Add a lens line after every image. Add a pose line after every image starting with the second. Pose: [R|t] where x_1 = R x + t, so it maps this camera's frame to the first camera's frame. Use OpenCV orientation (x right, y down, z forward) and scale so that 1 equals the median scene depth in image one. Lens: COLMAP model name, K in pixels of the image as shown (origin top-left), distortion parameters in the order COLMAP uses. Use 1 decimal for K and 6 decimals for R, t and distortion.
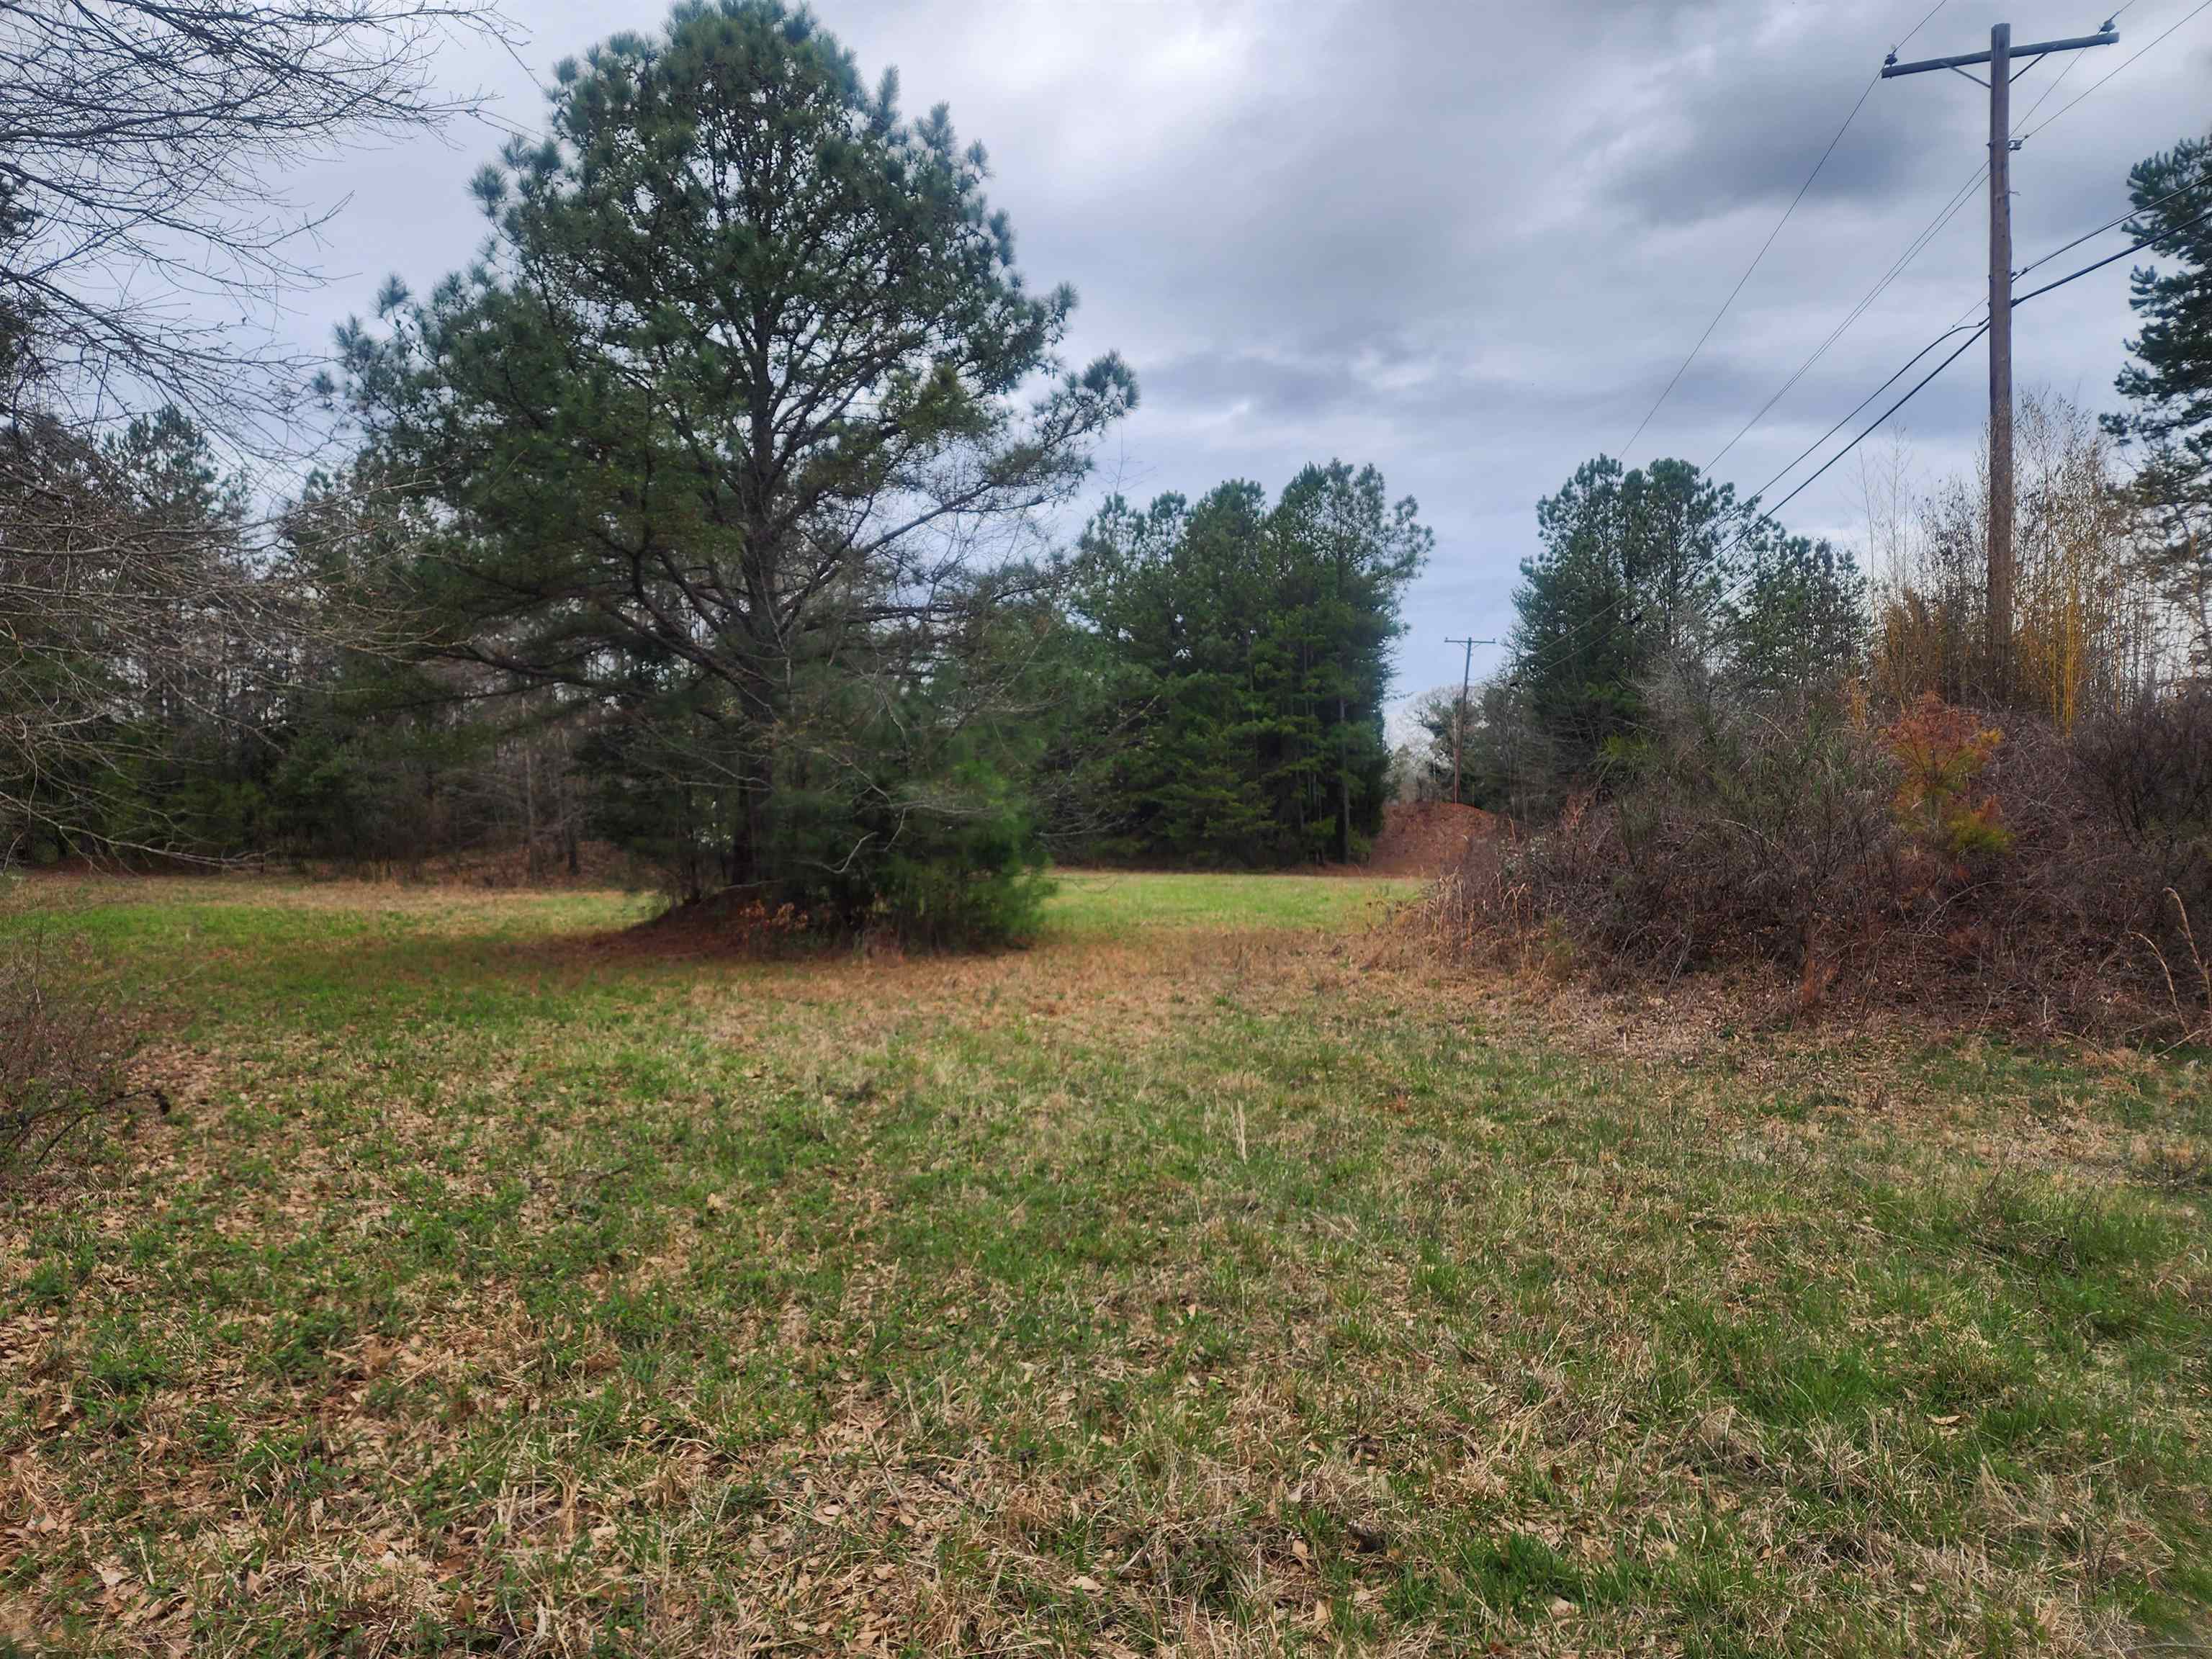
lens RADIAL K [[1472.7, 0, 1096.8], [0, 1472.7, 810.3], [0, 0, 1]] dist [0.074562, -0.068440]
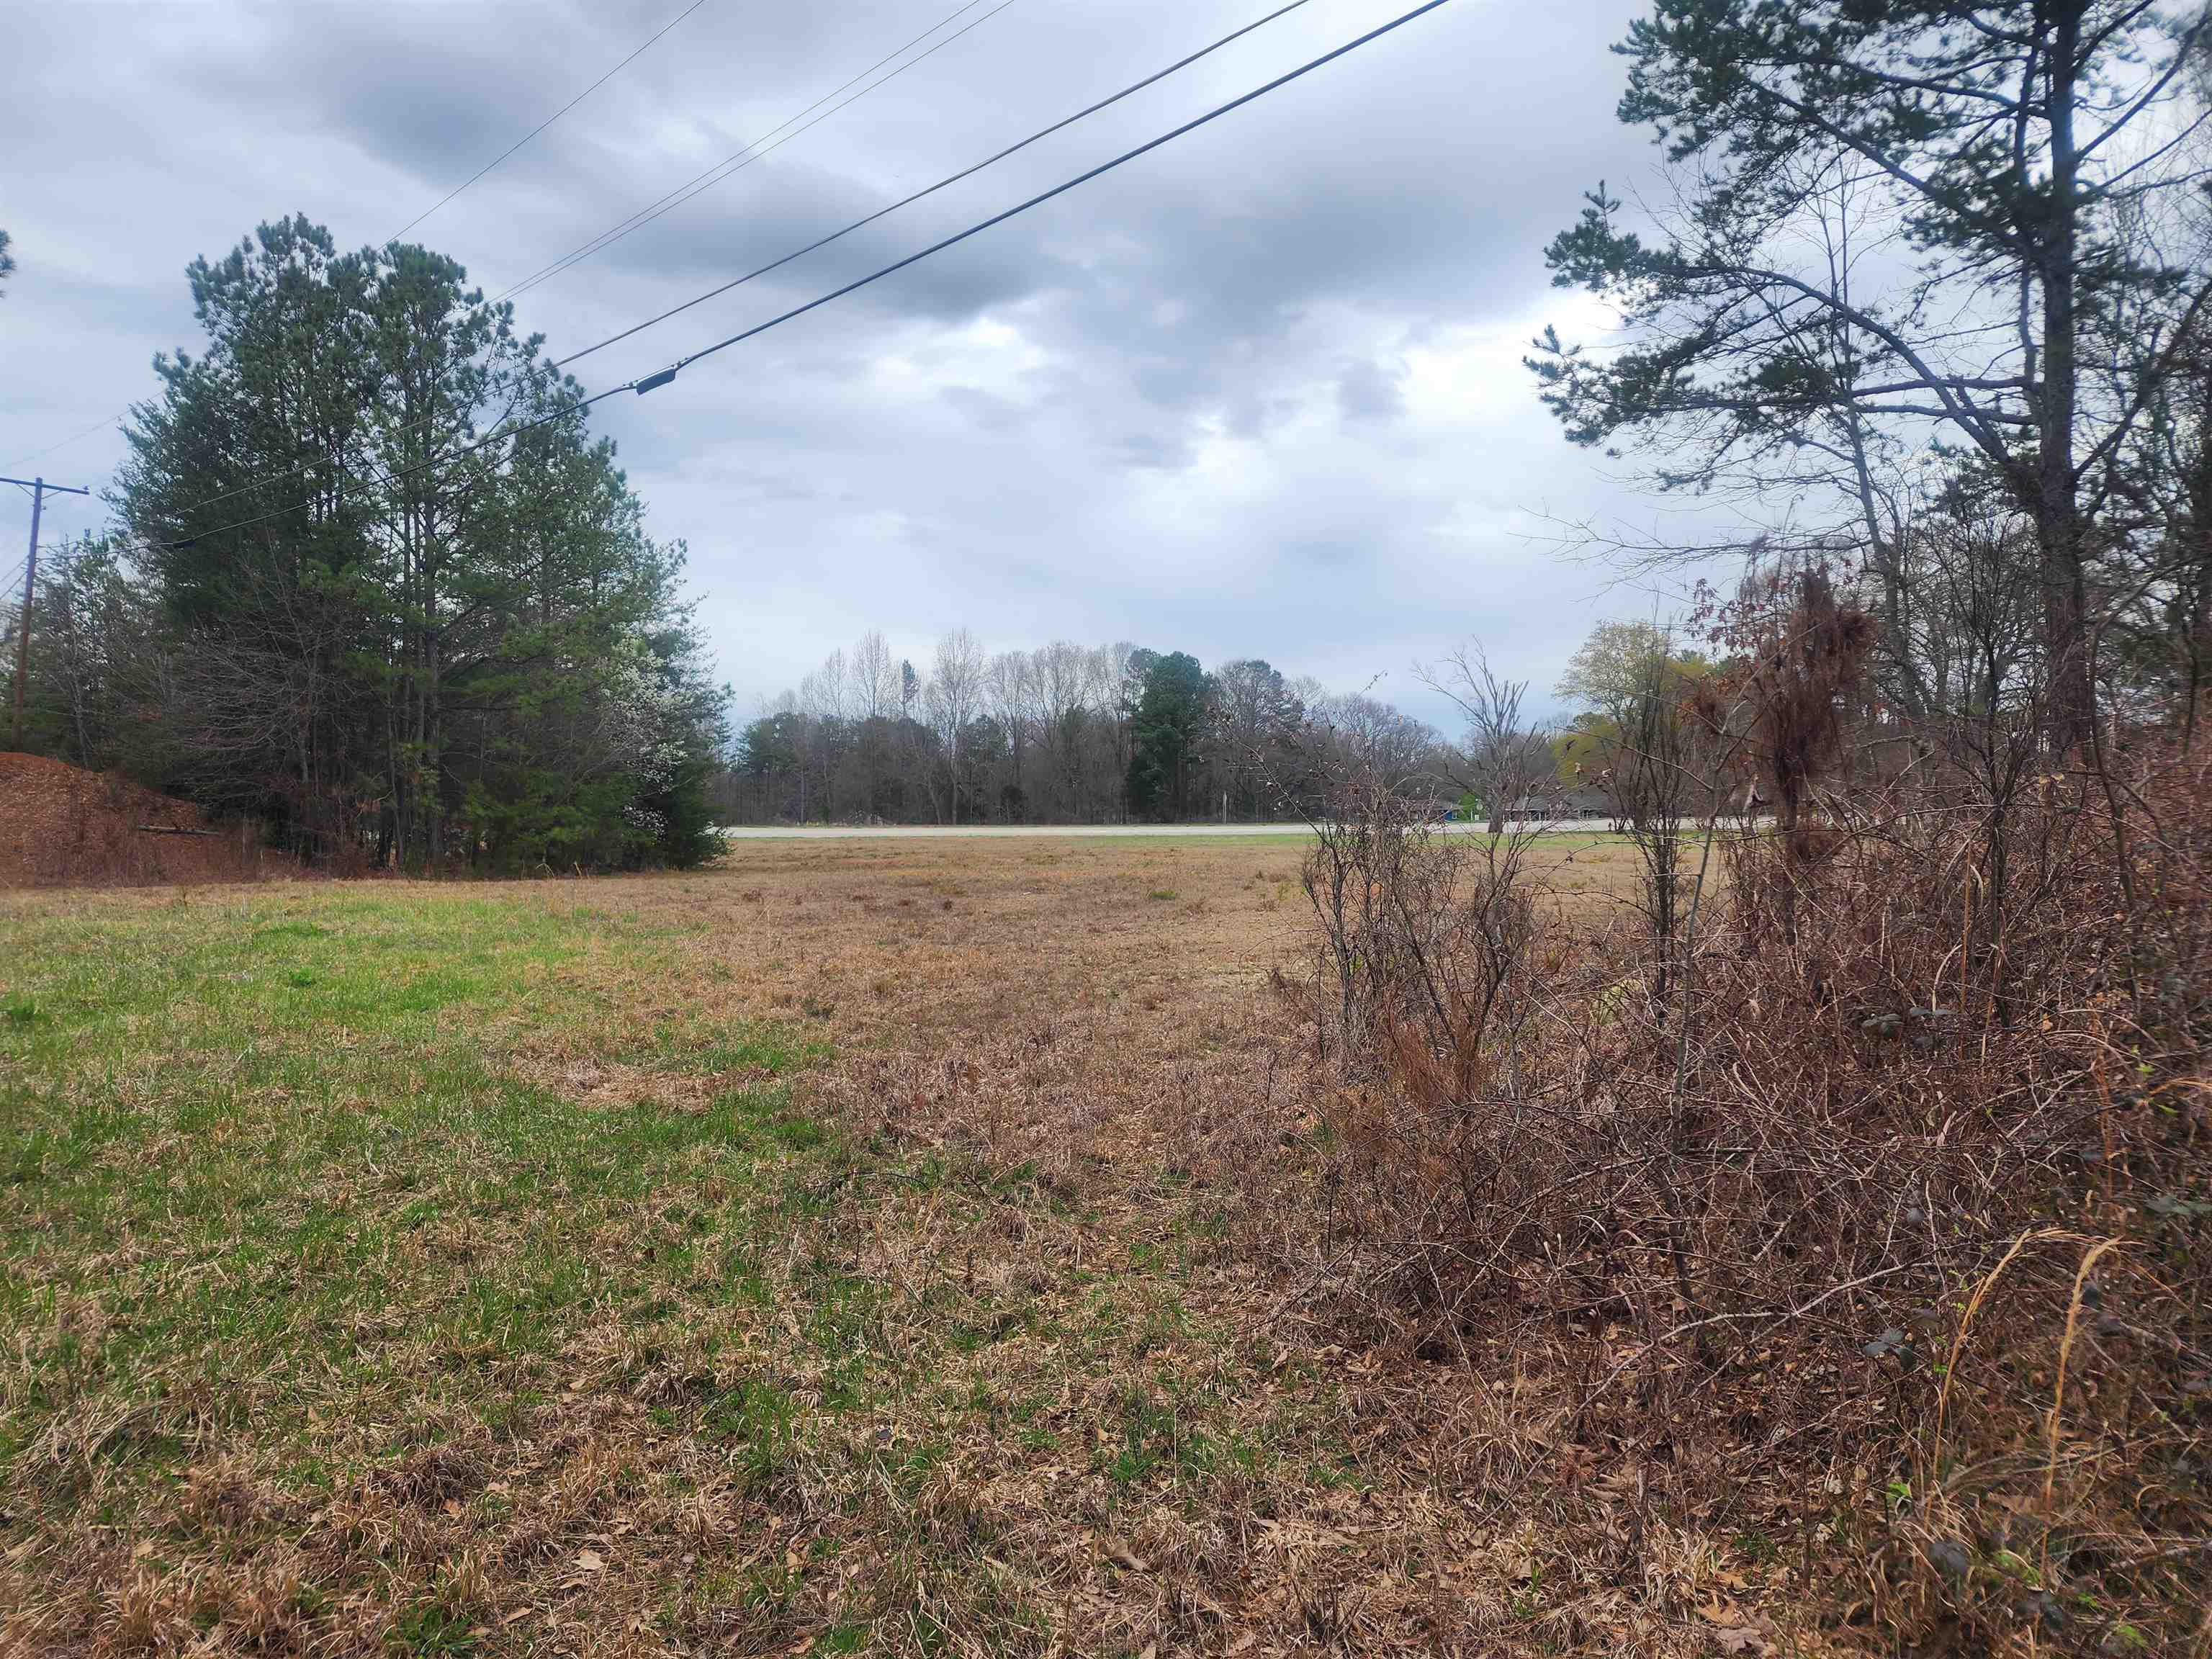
lens RADIAL K [[1472.7, 0, 1098.2], [0, 1472.7, 828.5], [0, 0, 1]] dist [0.074562, -0.068440]
pose [[0.598924, -0.015837, 0.800649, 0.047879], [-0.008638, 0.999618, 0.026235, 0.016055], [-0.800760, -0.022629, 0.598558, 0.749754]]
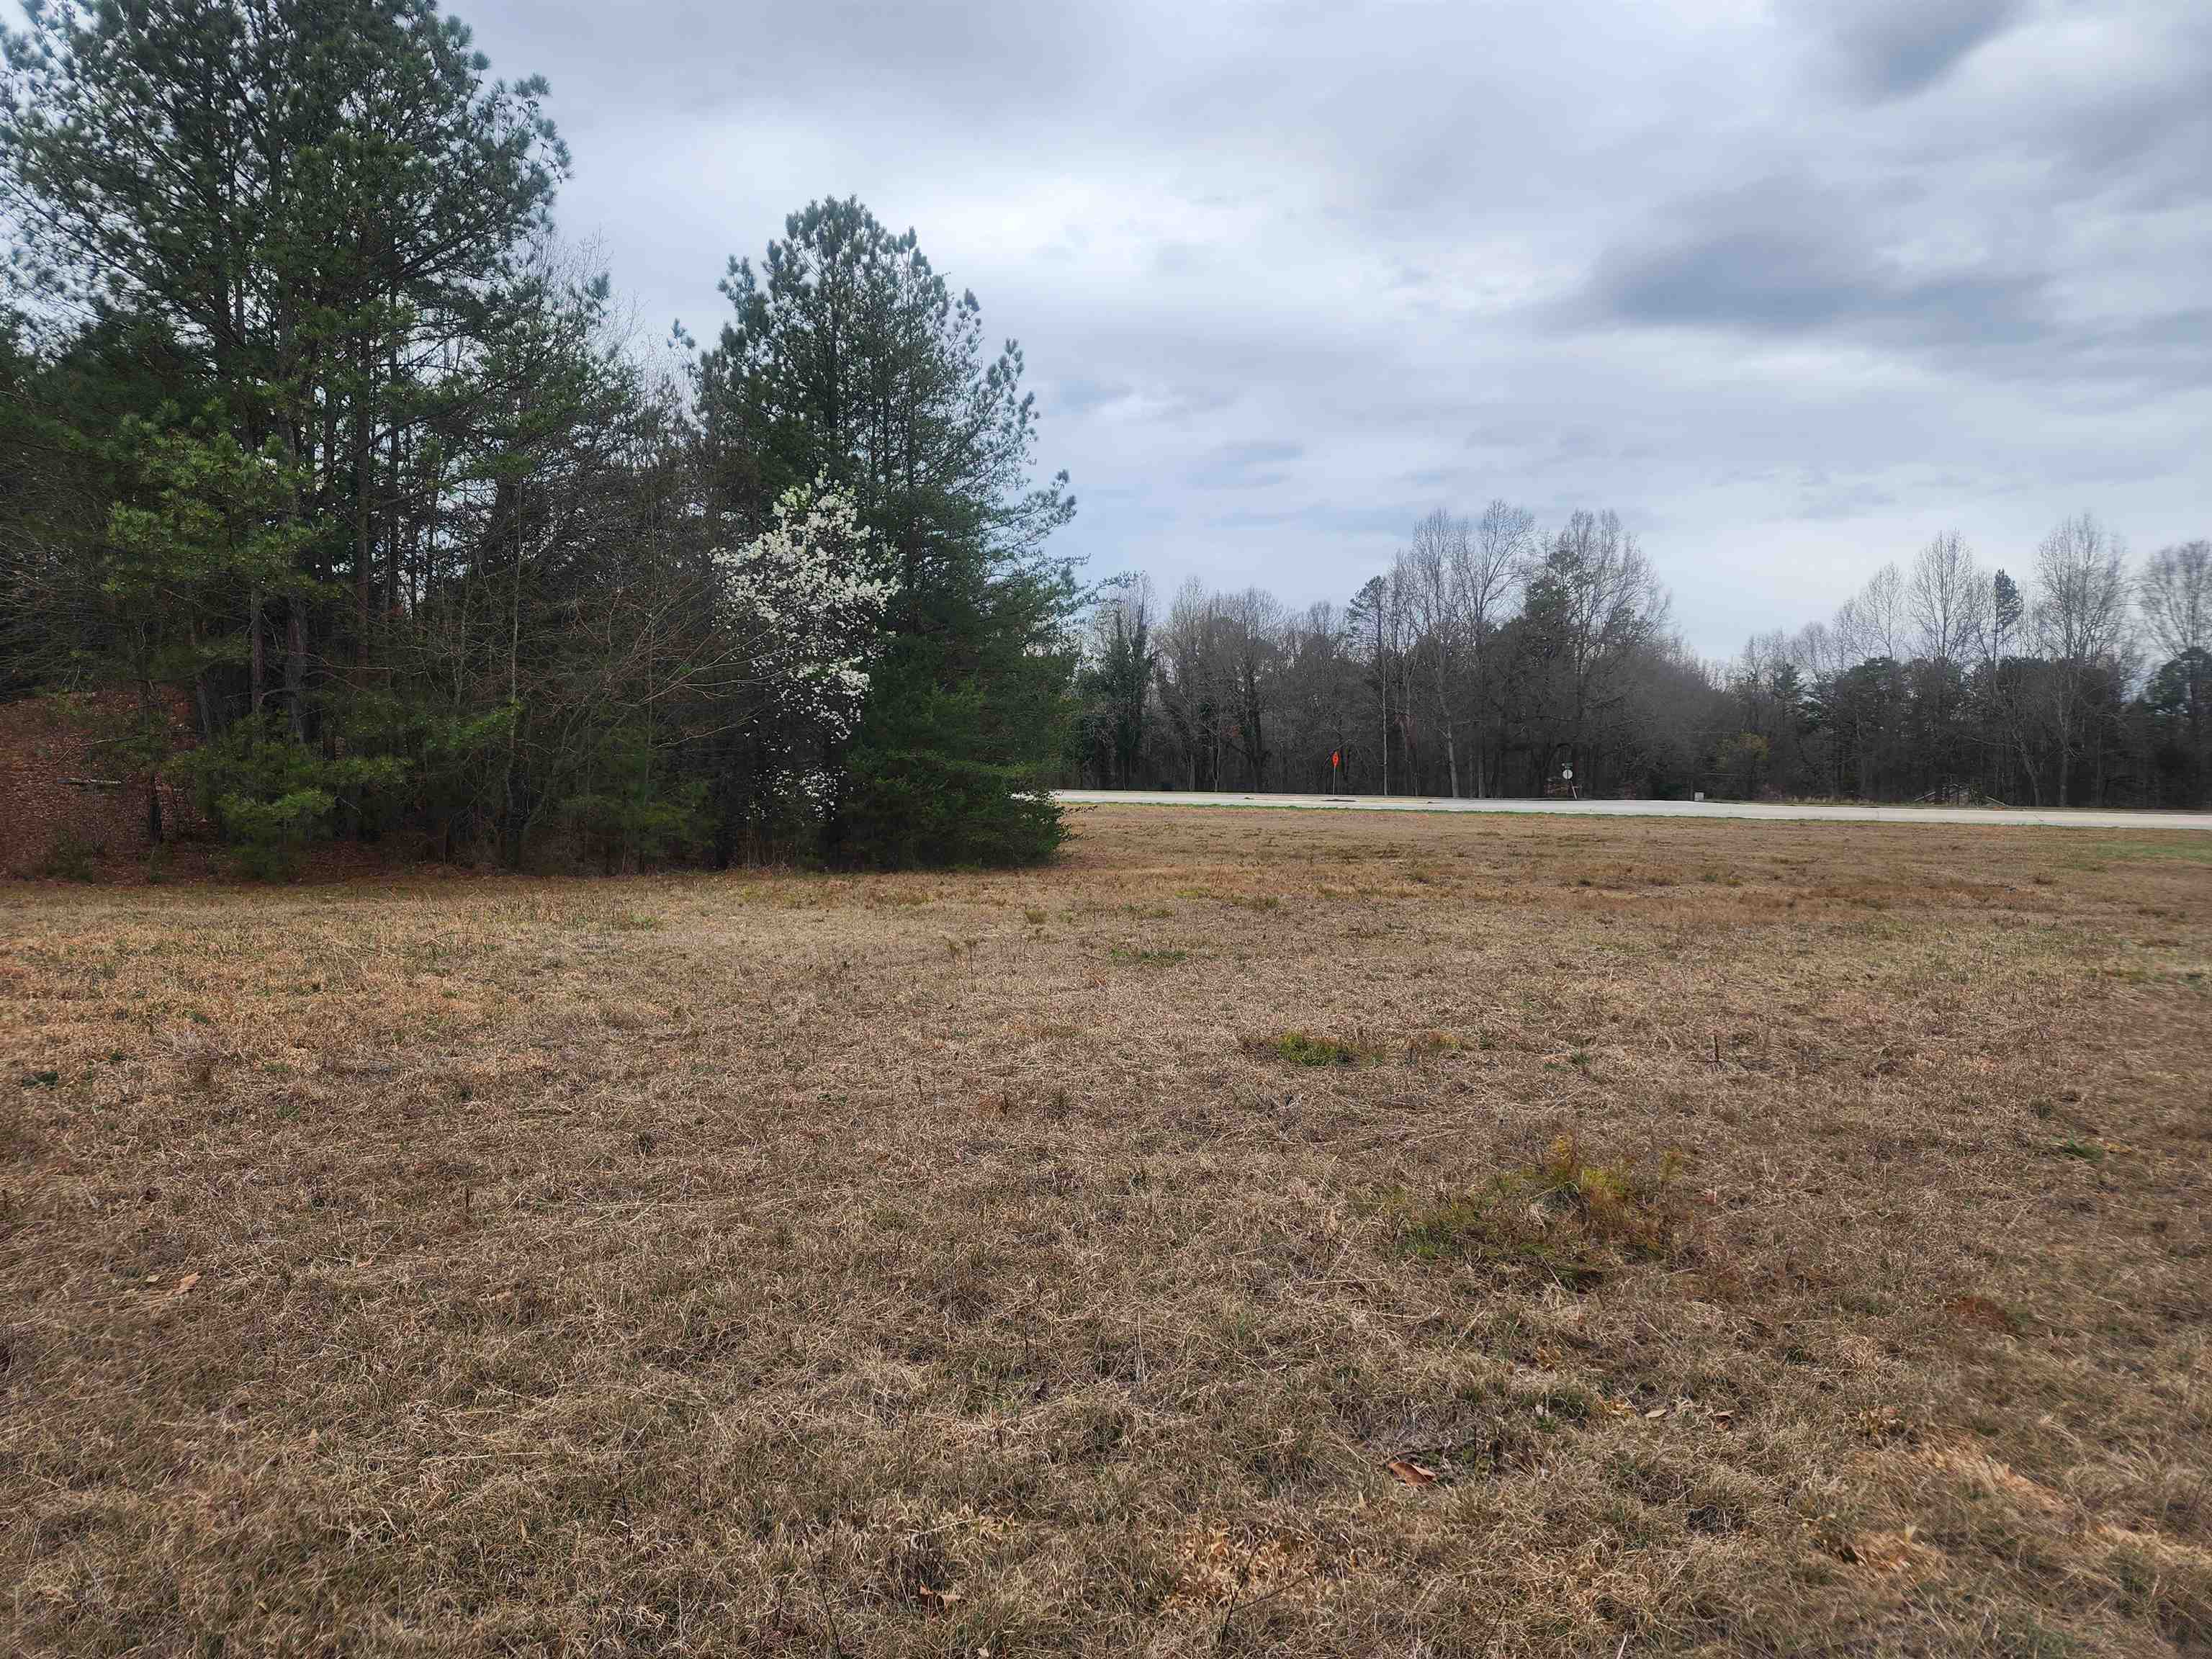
lens RADIAL K [[1472.7, 0, 1090.4], [0, 1472.7, 827.7], [0, 0, 1]] dist [0.074562, -0.068440]
pose [[0.987891, 0.005865, 0.155038, 1.204404], [-0.014820, 0.998283, 0.056668, 0.025444], [-0.154439, -0.058279, 0.986282, 1.124682]]
